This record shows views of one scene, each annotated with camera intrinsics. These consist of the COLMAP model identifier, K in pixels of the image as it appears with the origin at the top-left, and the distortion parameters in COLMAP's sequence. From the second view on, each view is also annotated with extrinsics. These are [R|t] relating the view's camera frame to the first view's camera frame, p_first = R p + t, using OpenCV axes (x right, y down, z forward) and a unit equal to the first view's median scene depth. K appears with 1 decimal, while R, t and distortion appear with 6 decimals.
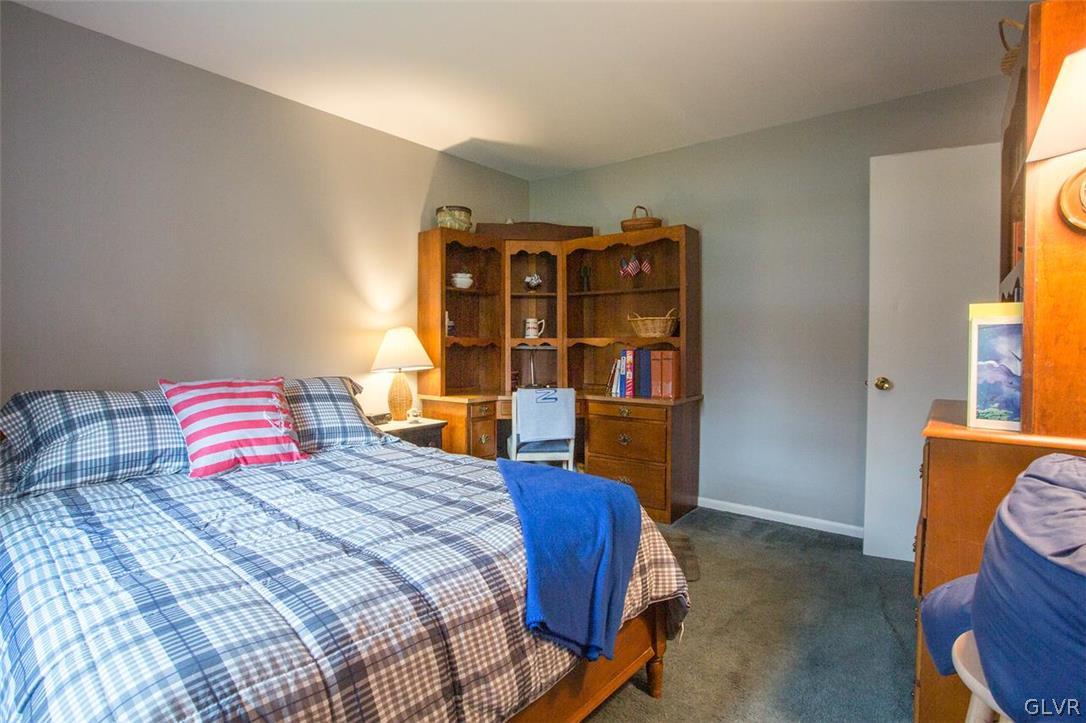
lens RADIAL K [[538.9, 0, 543.0], [0, 538.9, 361.5], [0, 0, 1]] dist [-0.001429, -0.000176]
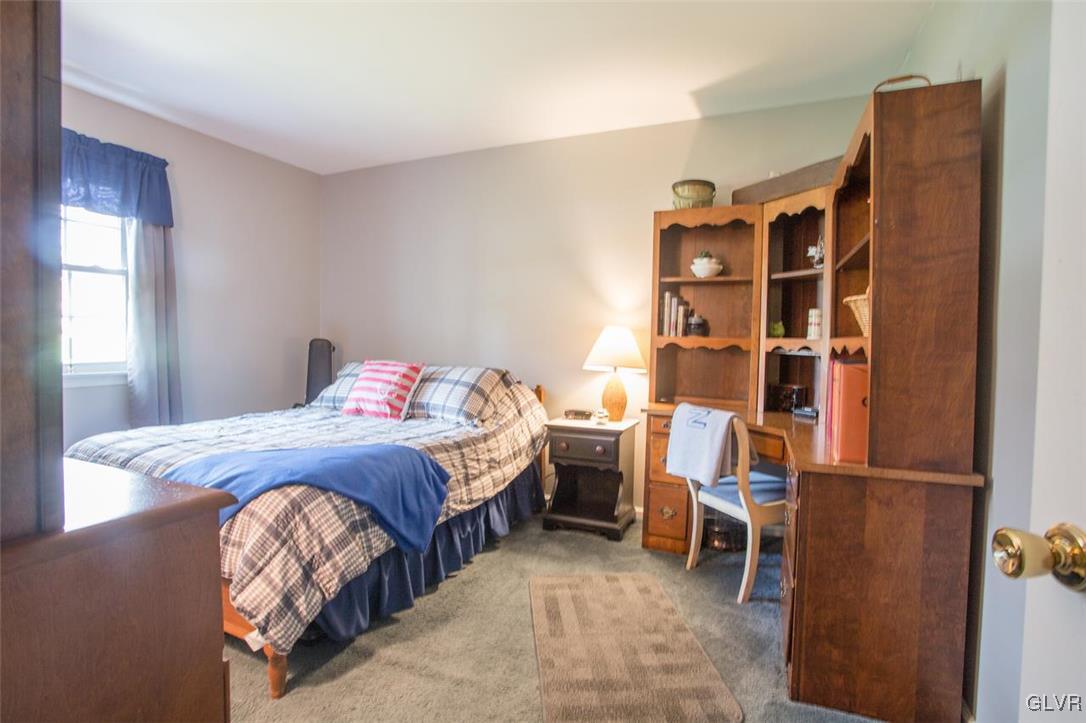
lens RADIAL K [[538.9, 0, 543.0], [0, 538.9, 361.5], [0, 0, 1]] dist [-0.001429, -0.000176]
pose [[0.282135, 0.041476, -0.958478, 0.595185], [-0.054391, 0.998150, 0.027182, -0.018014], [0.957832, 0.044463, 0.283868, 0.563410]]
